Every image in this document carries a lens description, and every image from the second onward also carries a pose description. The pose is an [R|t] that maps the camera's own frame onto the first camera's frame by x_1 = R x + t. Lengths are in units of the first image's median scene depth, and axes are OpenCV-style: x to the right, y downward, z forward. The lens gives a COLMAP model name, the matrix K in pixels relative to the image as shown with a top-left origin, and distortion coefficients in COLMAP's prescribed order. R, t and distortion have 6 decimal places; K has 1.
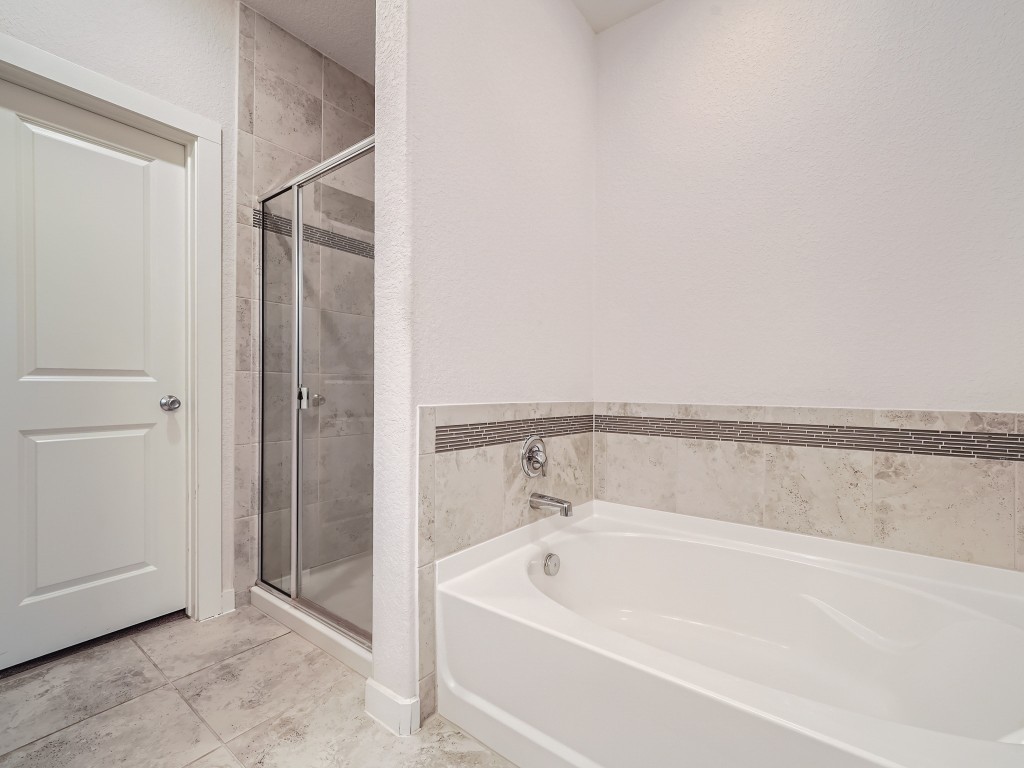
lens RADIAL K [[458.0, 0, 514.2], [0, 458.0, 388.2], [0, 0, 1]] dist [0.002002, 0.000105]
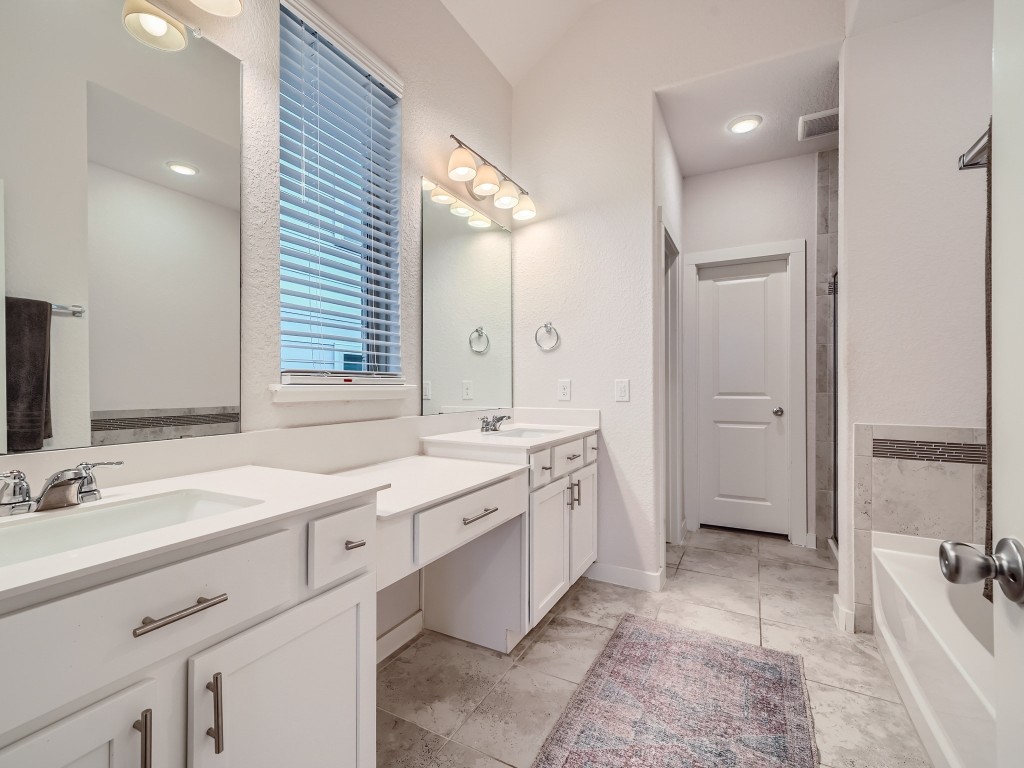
lens RADIAL K [[458.0, 0, 509.5], [0, 458.0, 380.2], [0, 0, 1]] dist [0.002002, 0.000105]
pose [[0.158982, -0.013110, -0.987194, 0.959754], [-0.004863, 0.999889, -0.014062, -0.067792], [0.987269, 0.007036, 0.158901, -0.332446]]
